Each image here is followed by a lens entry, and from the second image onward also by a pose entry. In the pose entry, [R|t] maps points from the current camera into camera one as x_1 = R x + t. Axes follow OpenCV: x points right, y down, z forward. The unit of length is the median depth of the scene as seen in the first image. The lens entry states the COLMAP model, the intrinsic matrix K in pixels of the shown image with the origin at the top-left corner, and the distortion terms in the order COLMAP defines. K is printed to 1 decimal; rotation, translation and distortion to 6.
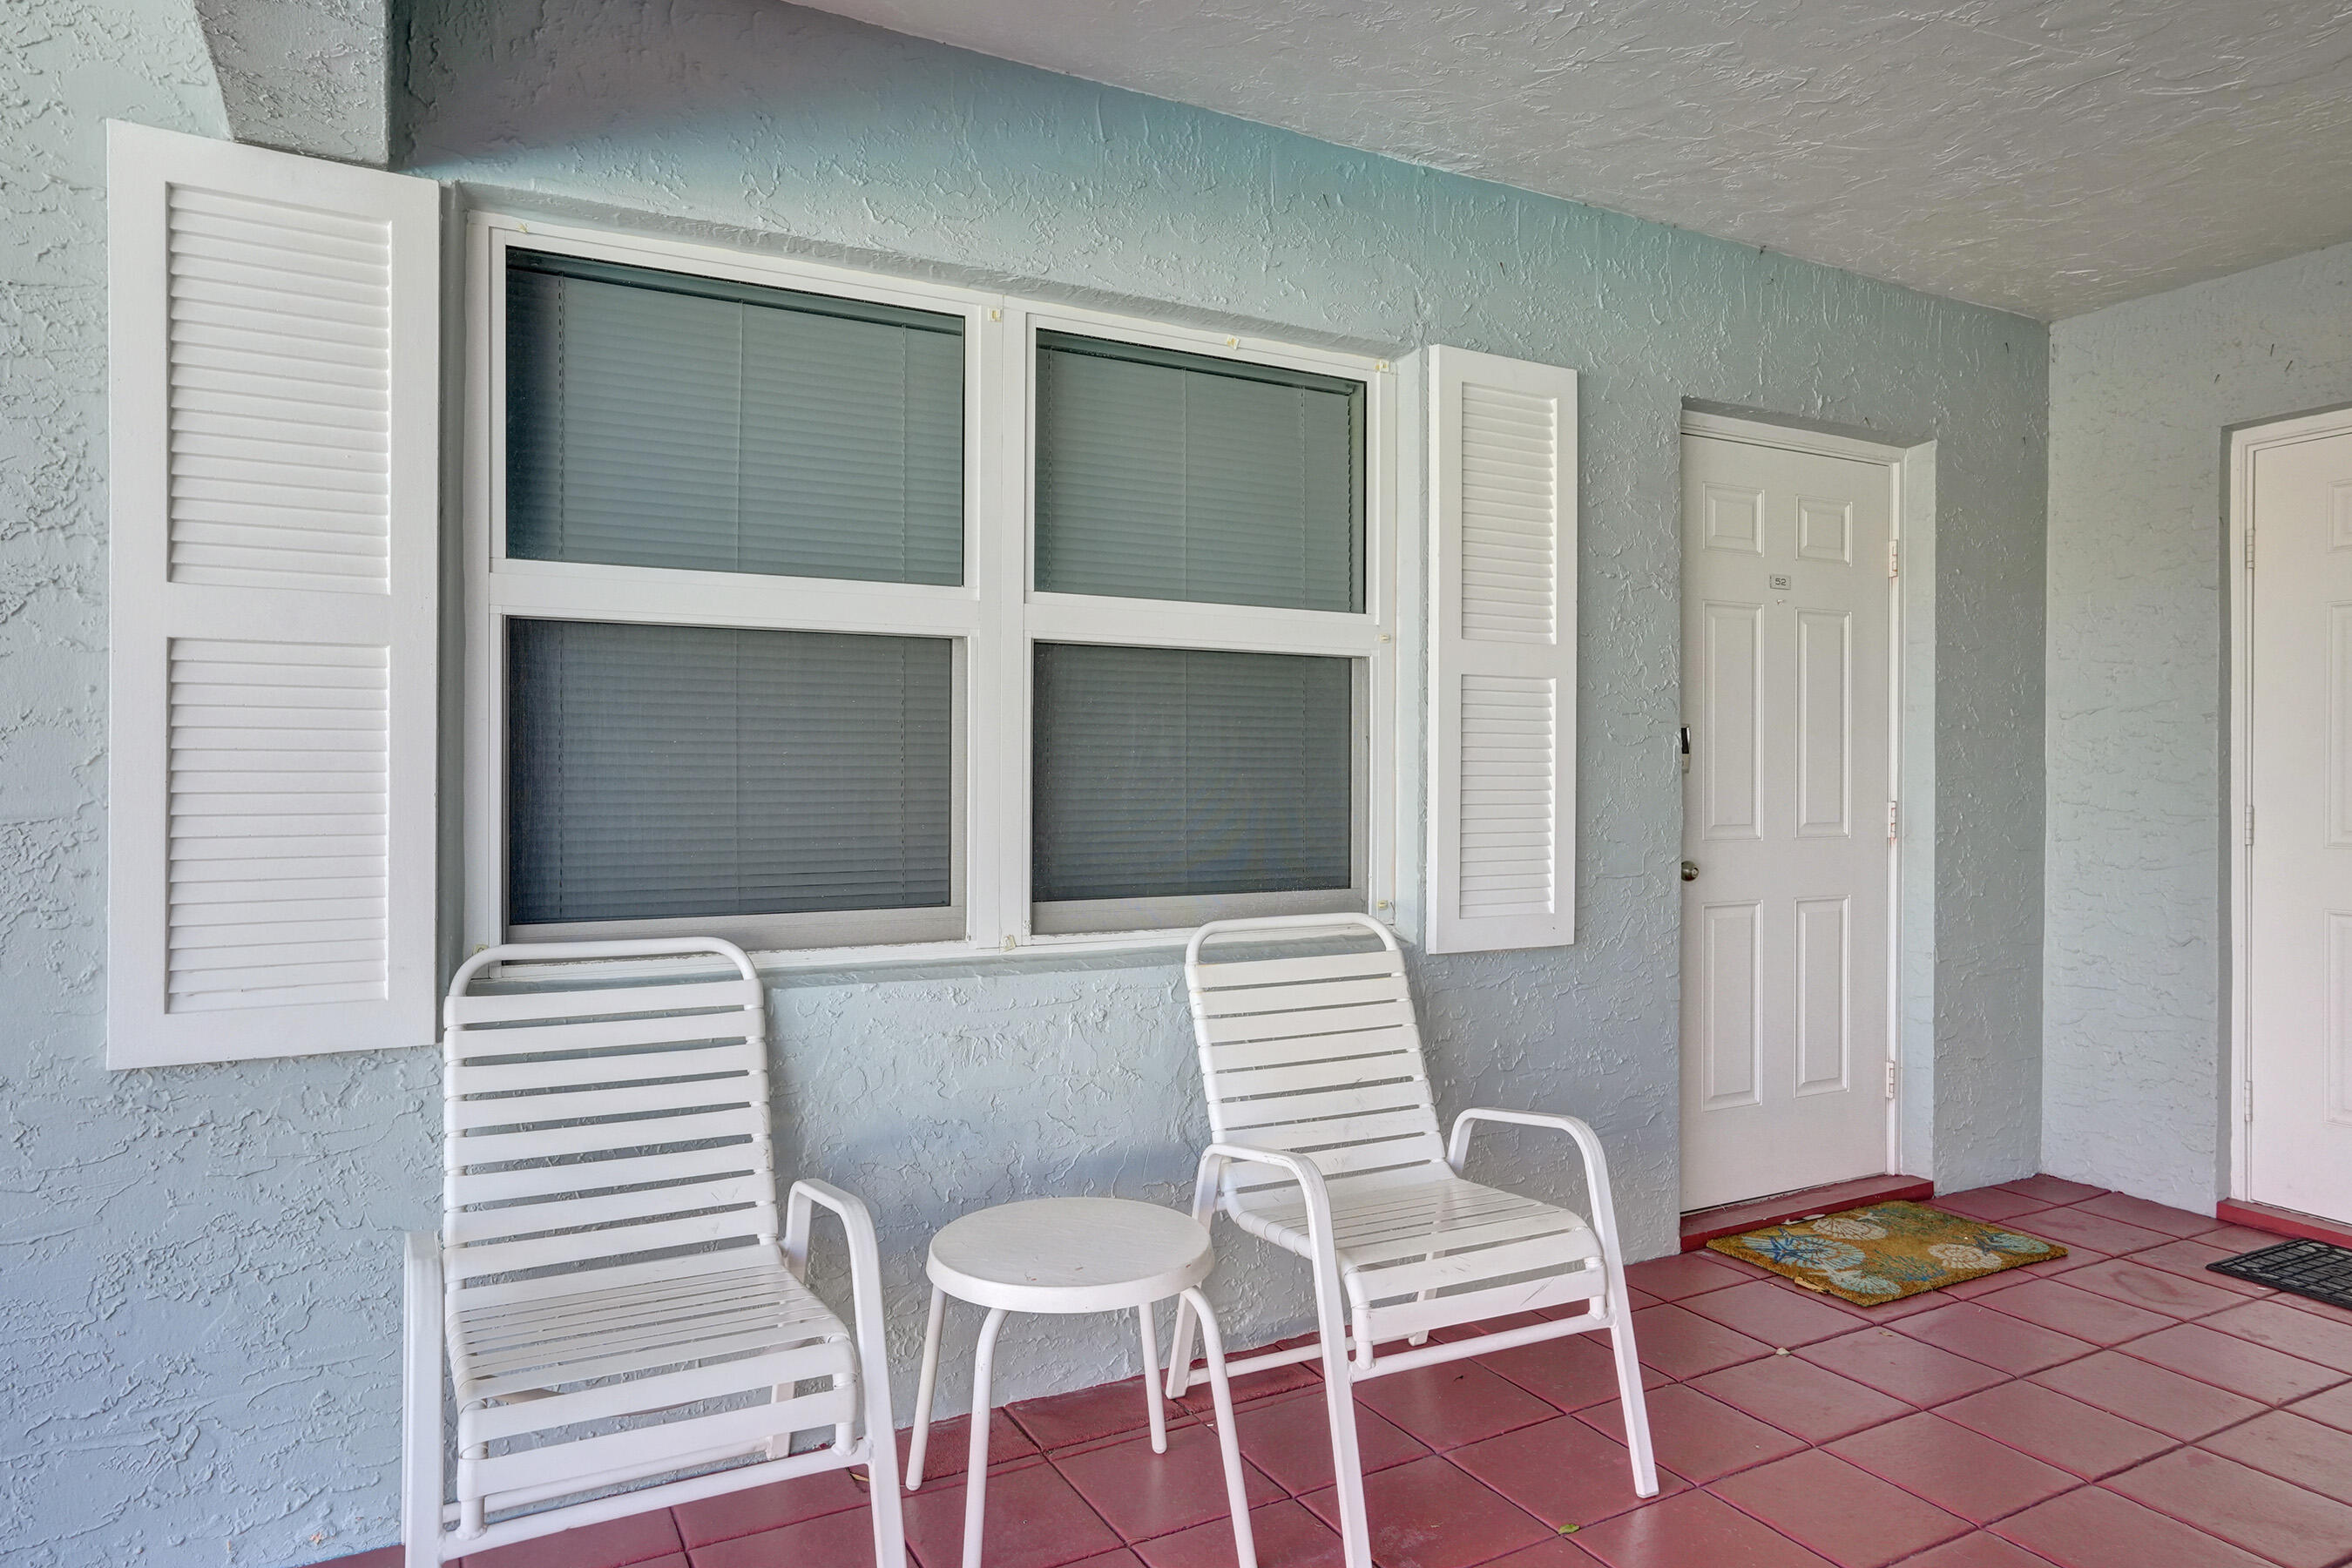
lens RADIAL K [[1427.4, 0, 1174.9], [0, 1427.4, 773.2], [0, 0, 1]] dist [0.000572, 0.000603]
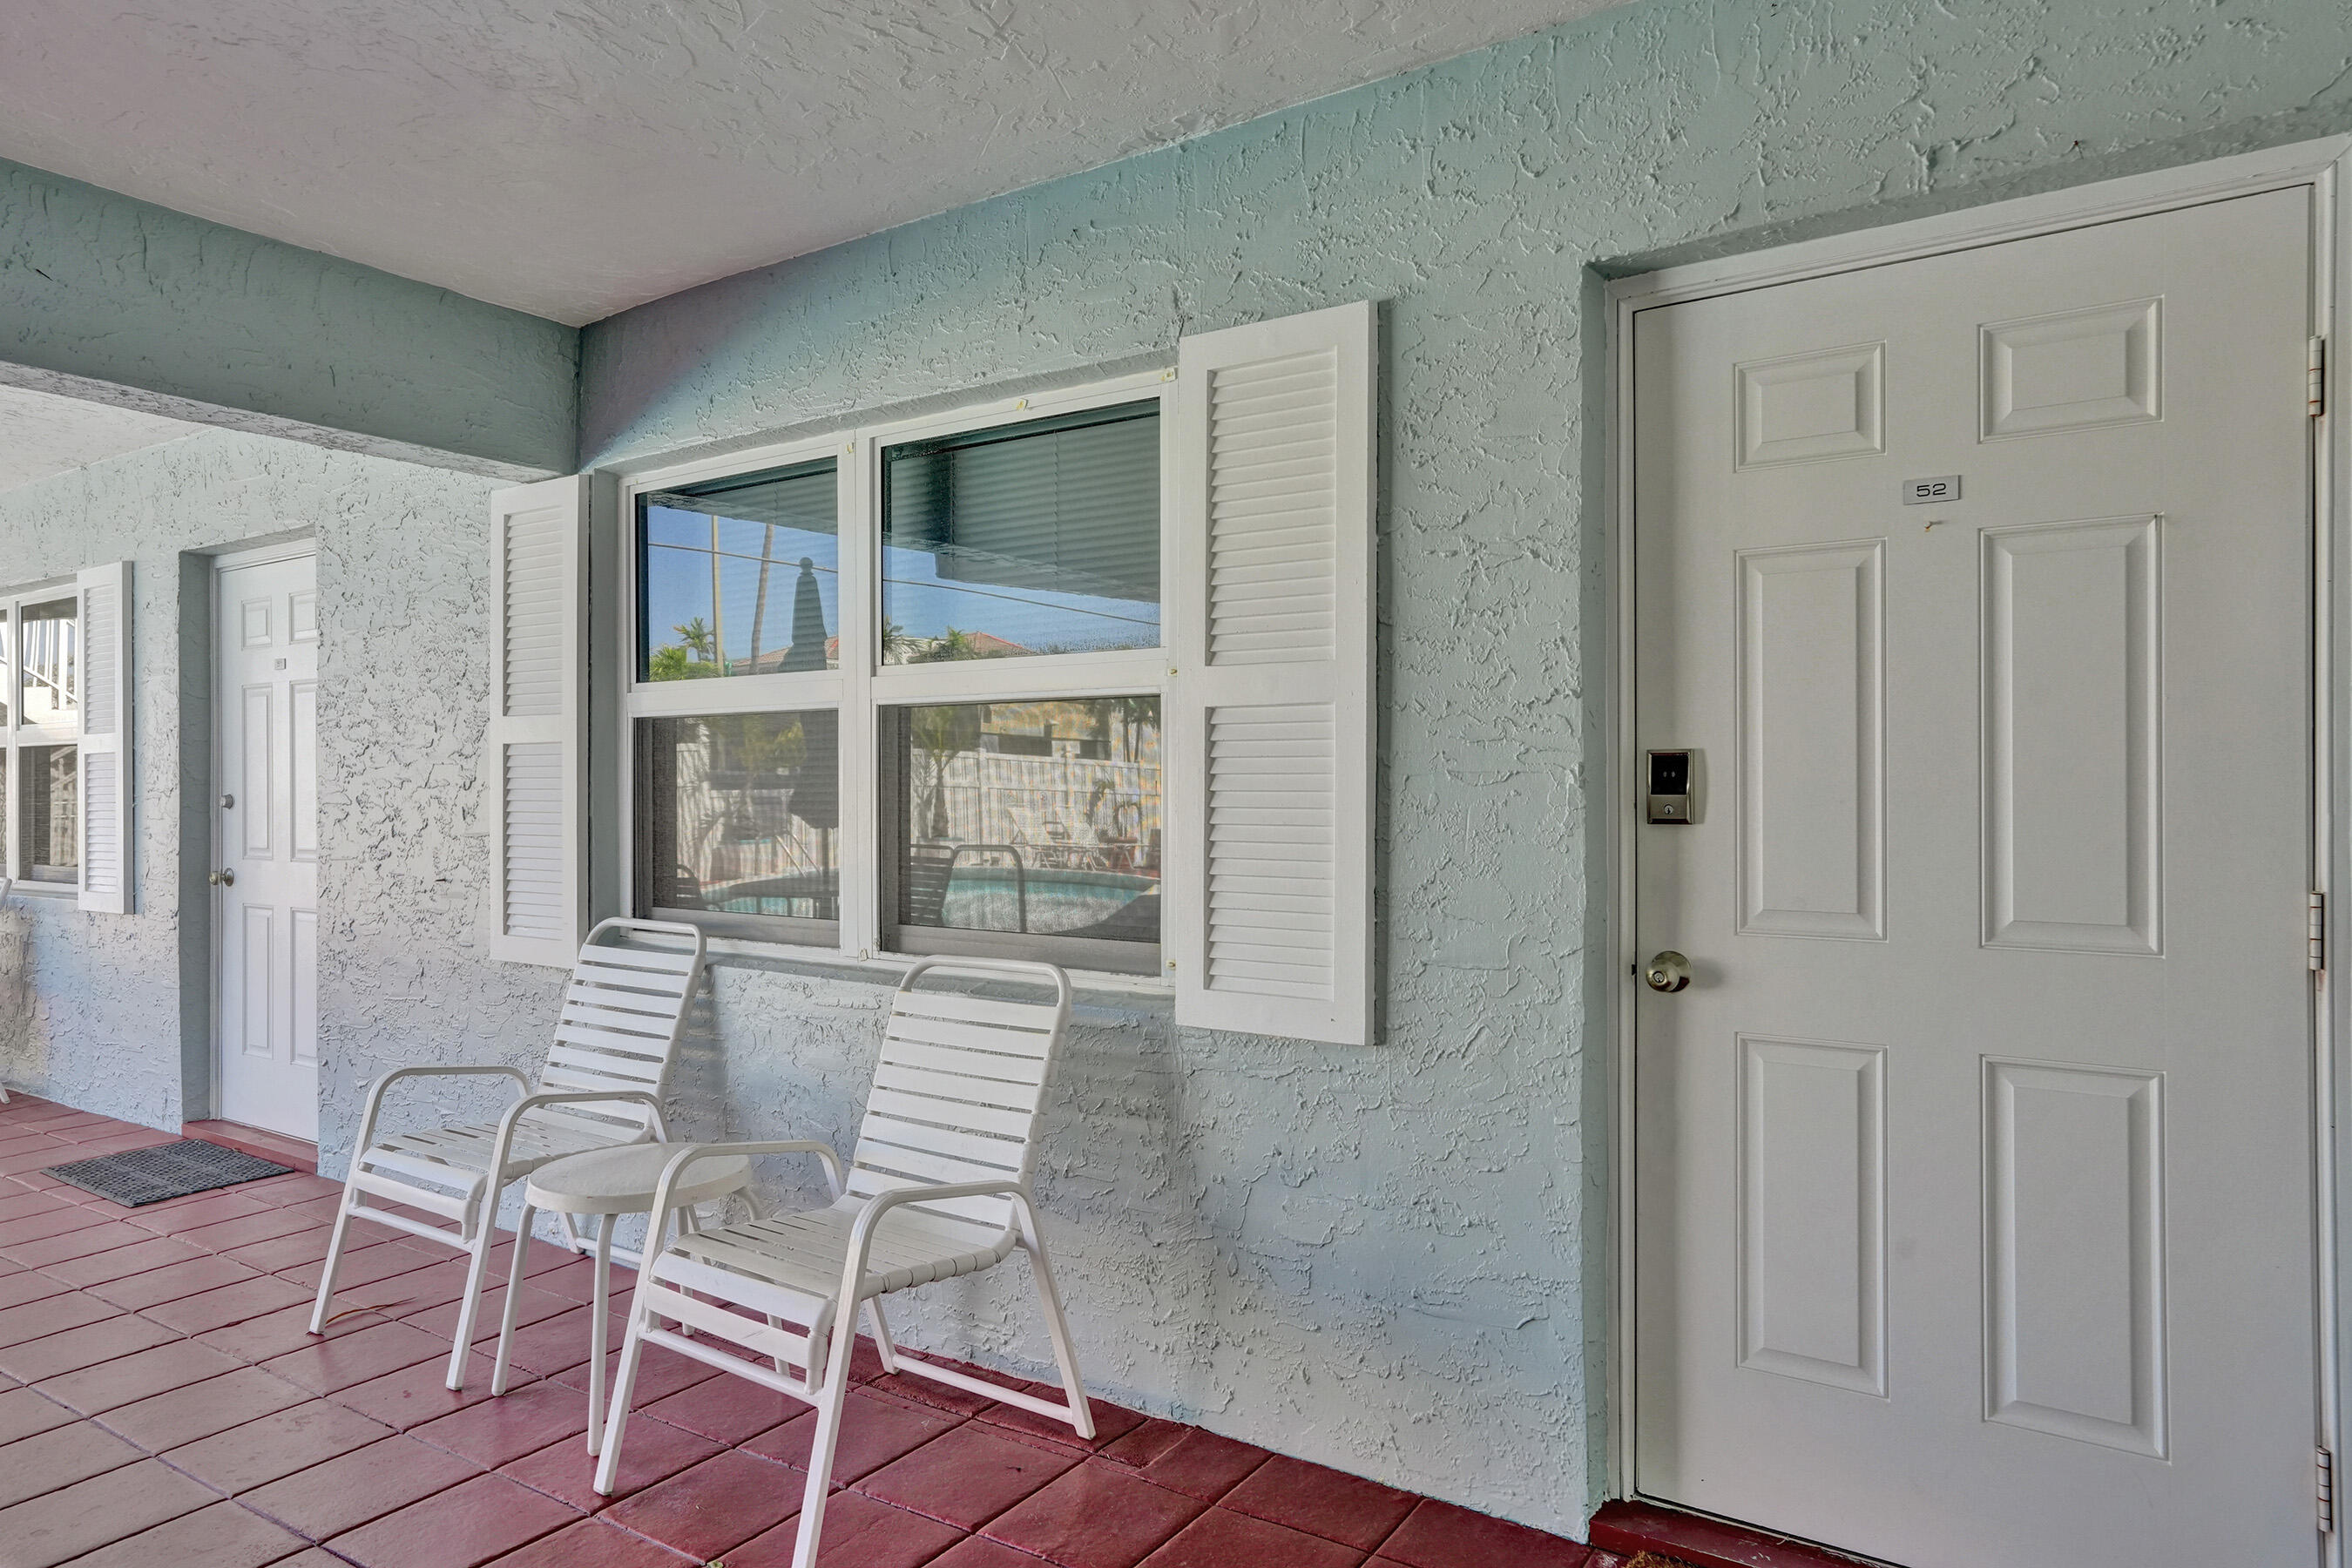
lens RADIAL K [[1421.3, 0, 1176.0], [0, 1421.3, 784.0], [0, 0, 1]] dist [-0.002223, 0.000029]
pose [[0.474909, -0.007014, -0.880007, 1.055284], [0.000632, 0.999971, -0.007629, -0.017848], [0.880035, 0.003067, 0.474899, 0.637087]]
